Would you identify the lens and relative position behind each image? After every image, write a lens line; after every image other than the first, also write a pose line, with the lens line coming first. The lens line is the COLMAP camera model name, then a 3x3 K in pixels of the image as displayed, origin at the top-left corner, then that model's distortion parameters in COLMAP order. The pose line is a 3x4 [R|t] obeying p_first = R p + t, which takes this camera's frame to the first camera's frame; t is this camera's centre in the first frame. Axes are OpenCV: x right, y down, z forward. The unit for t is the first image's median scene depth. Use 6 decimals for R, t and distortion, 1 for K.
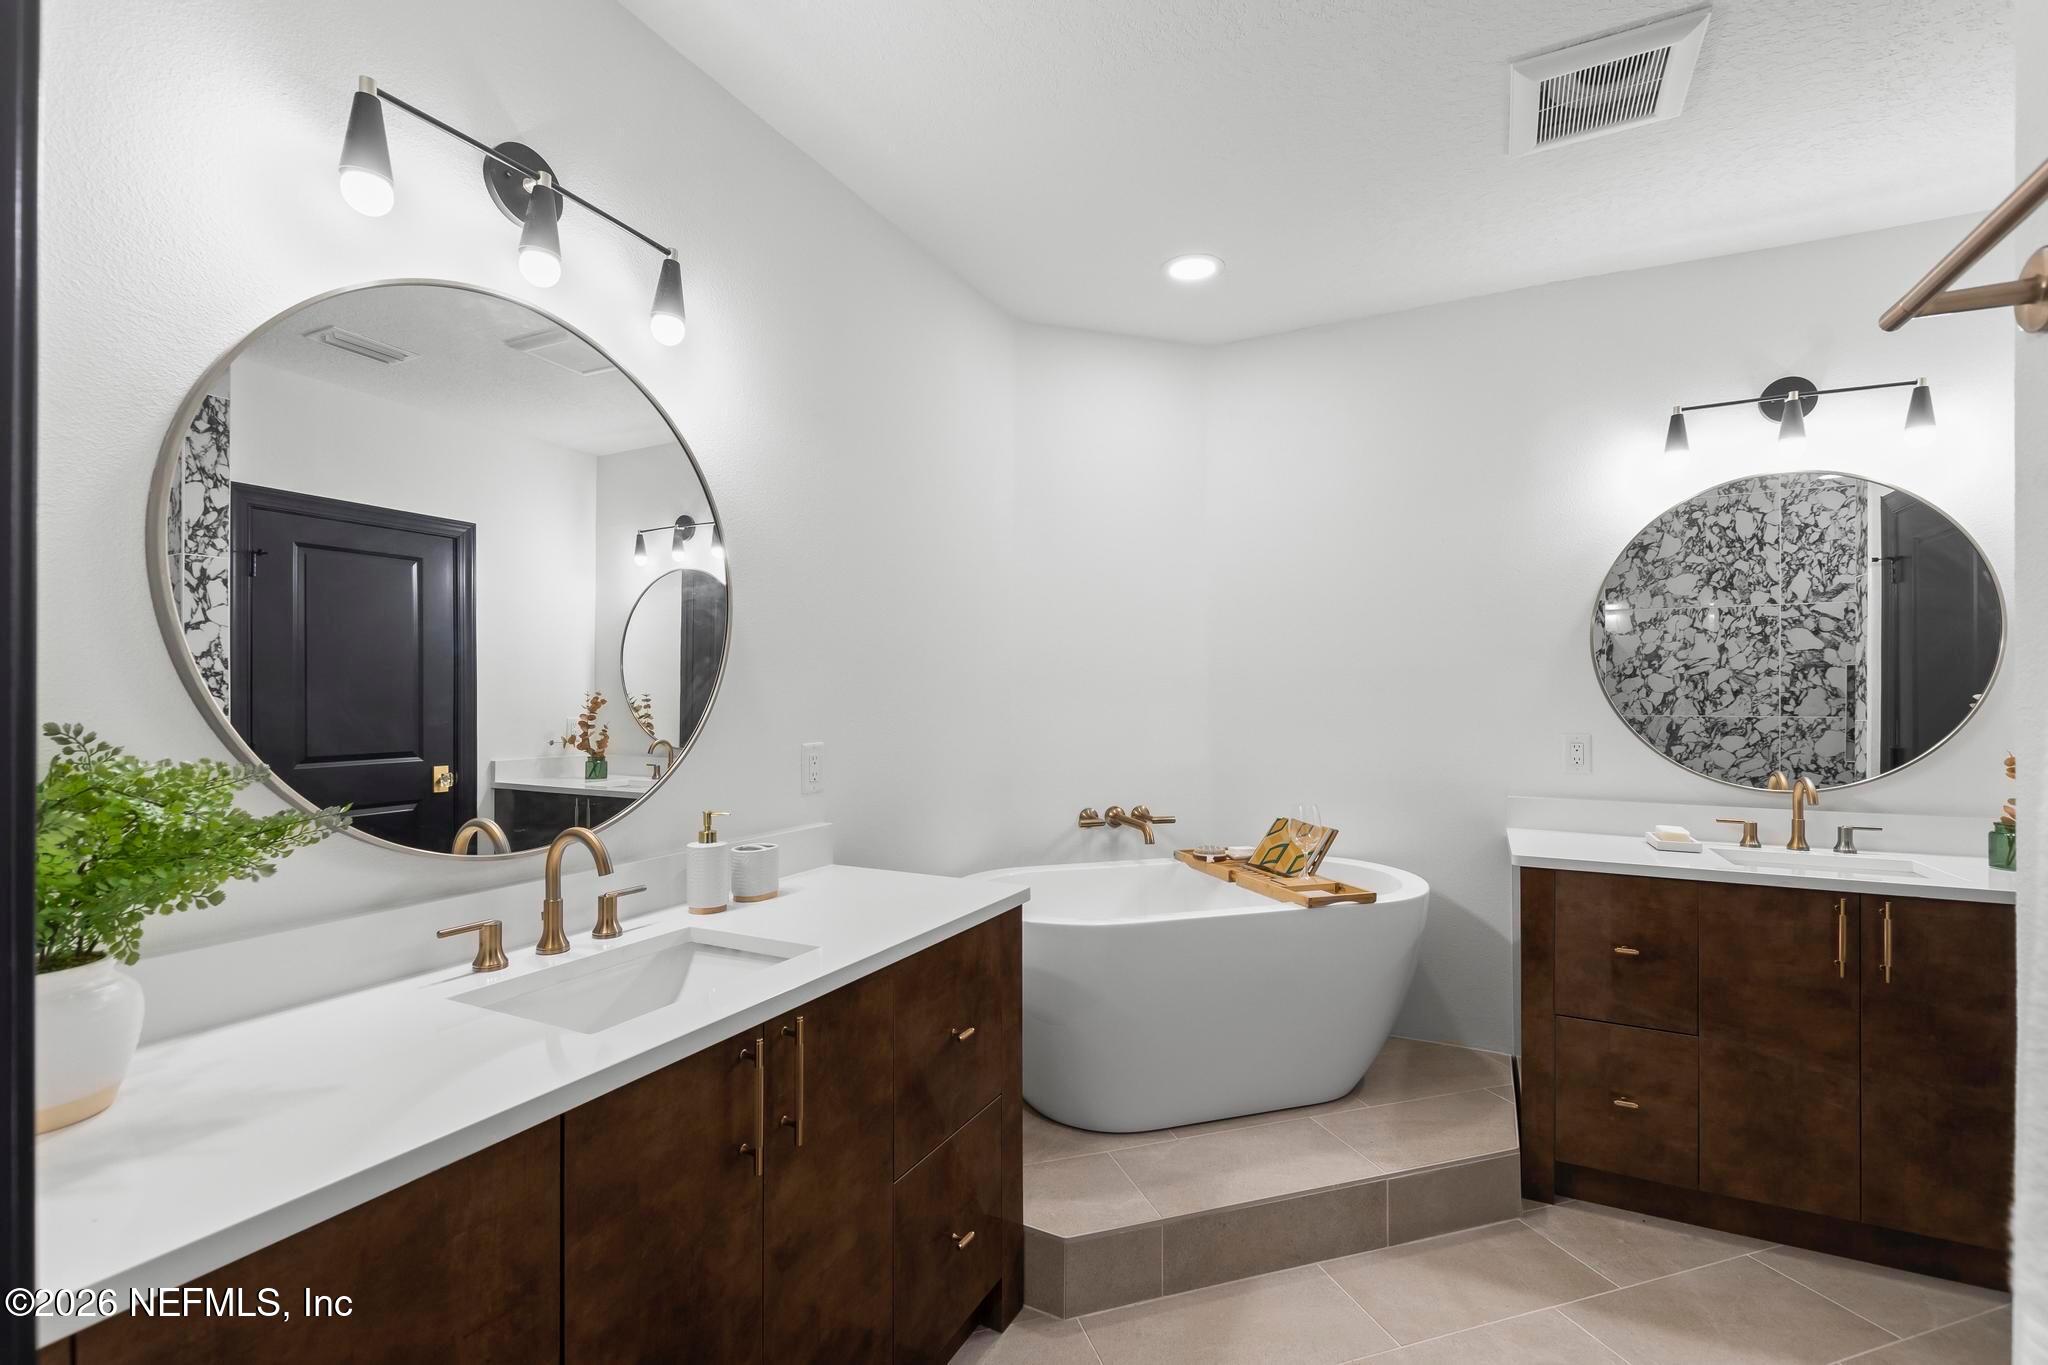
lens RADIAL K [[893.1, 0, 1013.4], [0, 893.1, 693.2], [0, 0, 1]] dist [0.008429, -0.000160]
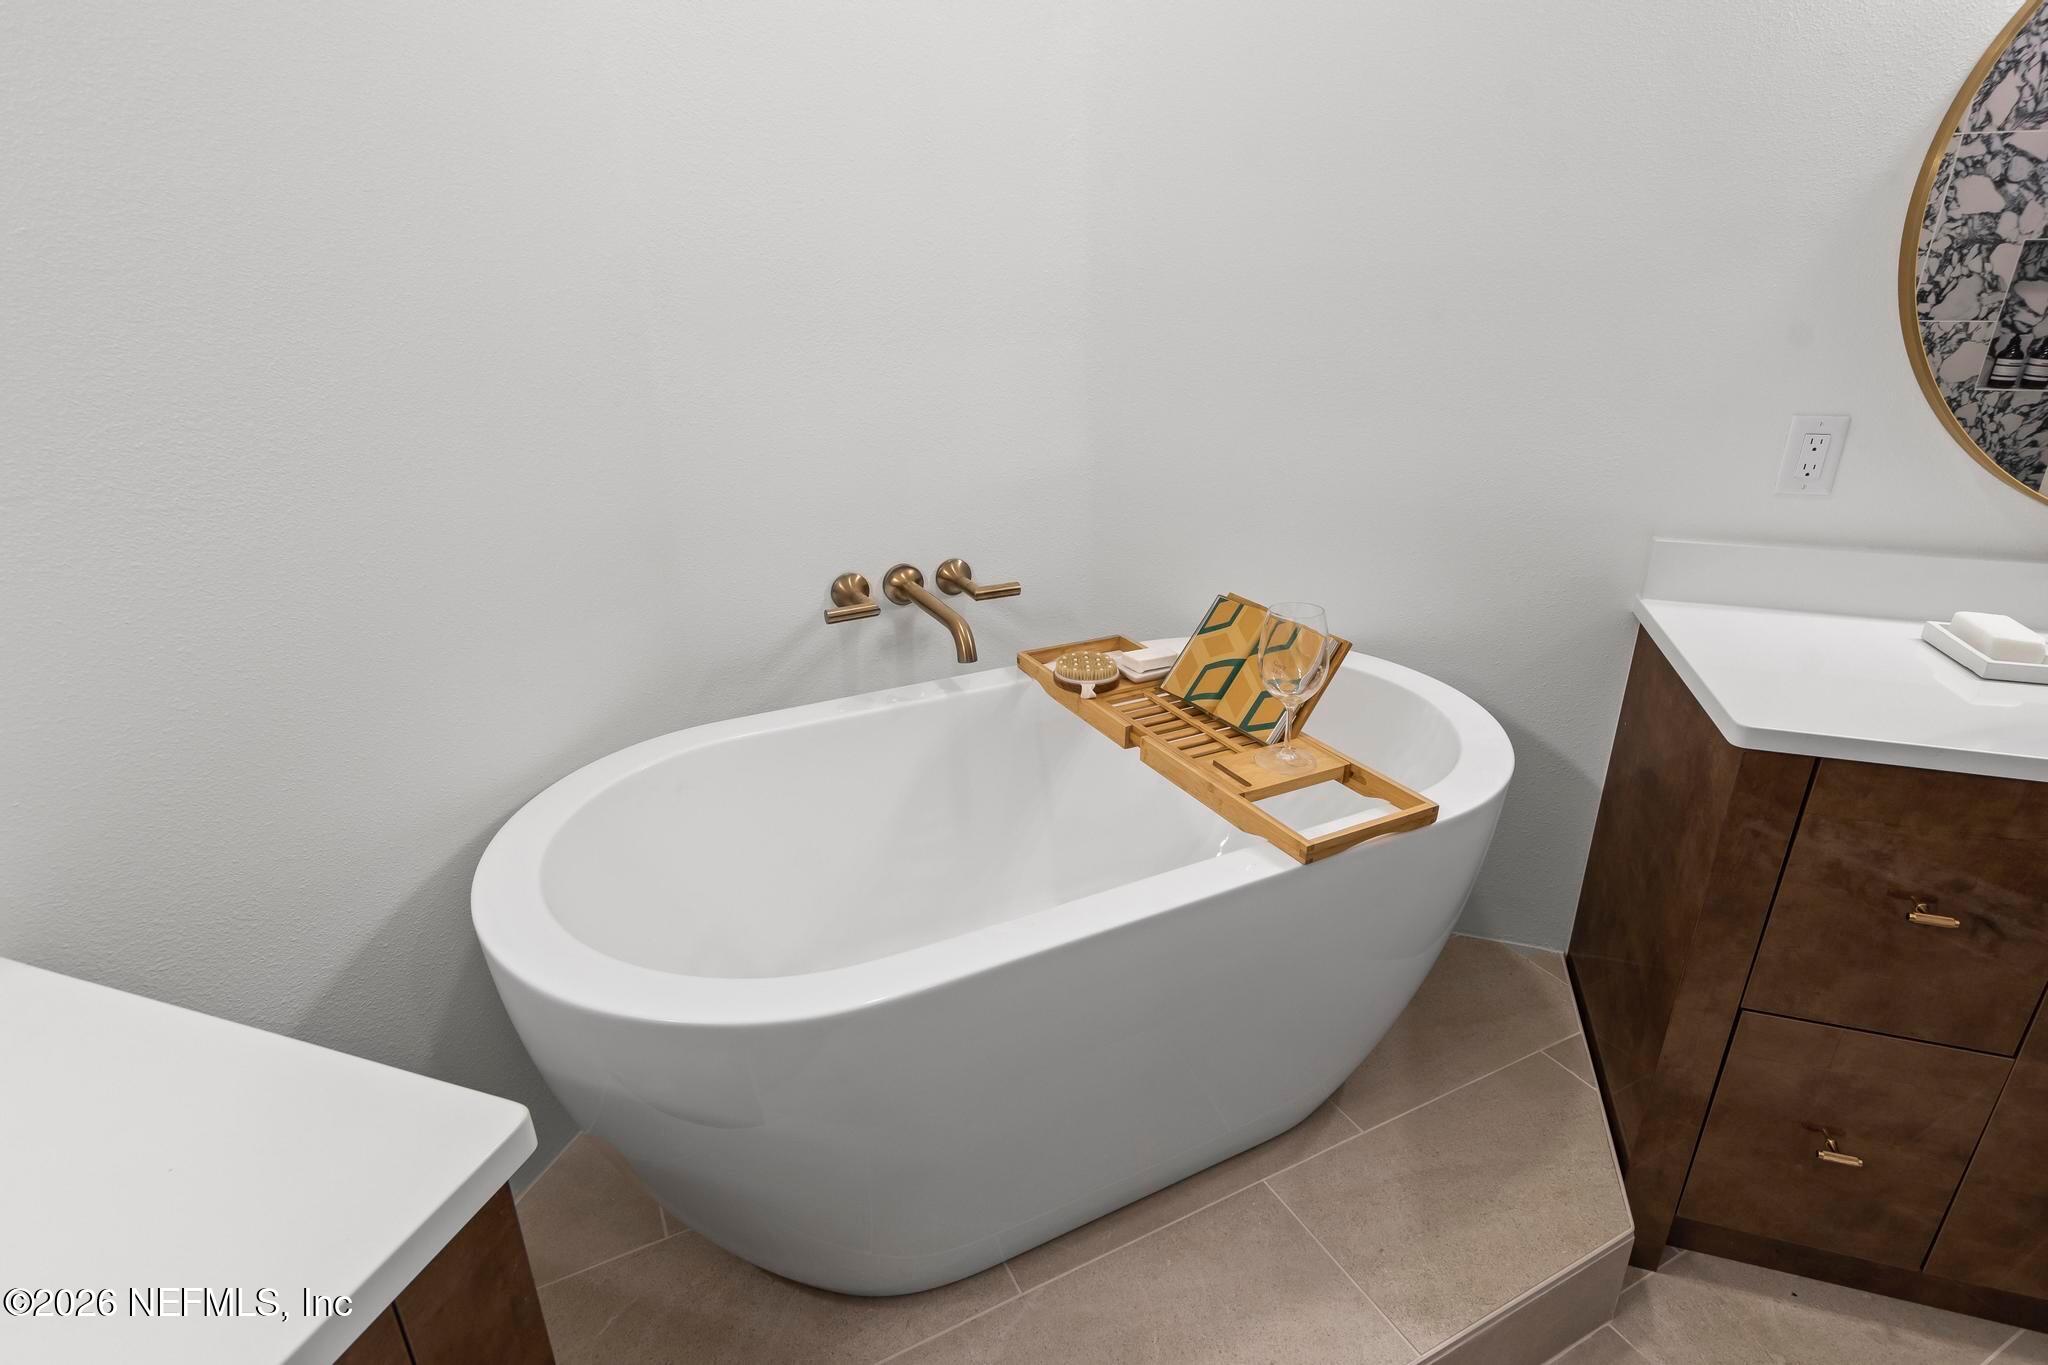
lens RADIAL K [[1075.2, 0, 1027.8], [0, 1075.2, 710.3], [0, 0, 1]] dist [0.011352, -0.002523]
pose [[0.984599, -0.071047, 0.159743, 0.082697], [0.004650, 0.924025, 0.382305, -0.029048], [-0.174768, -0.375674, 0.910124, 0.416488]]
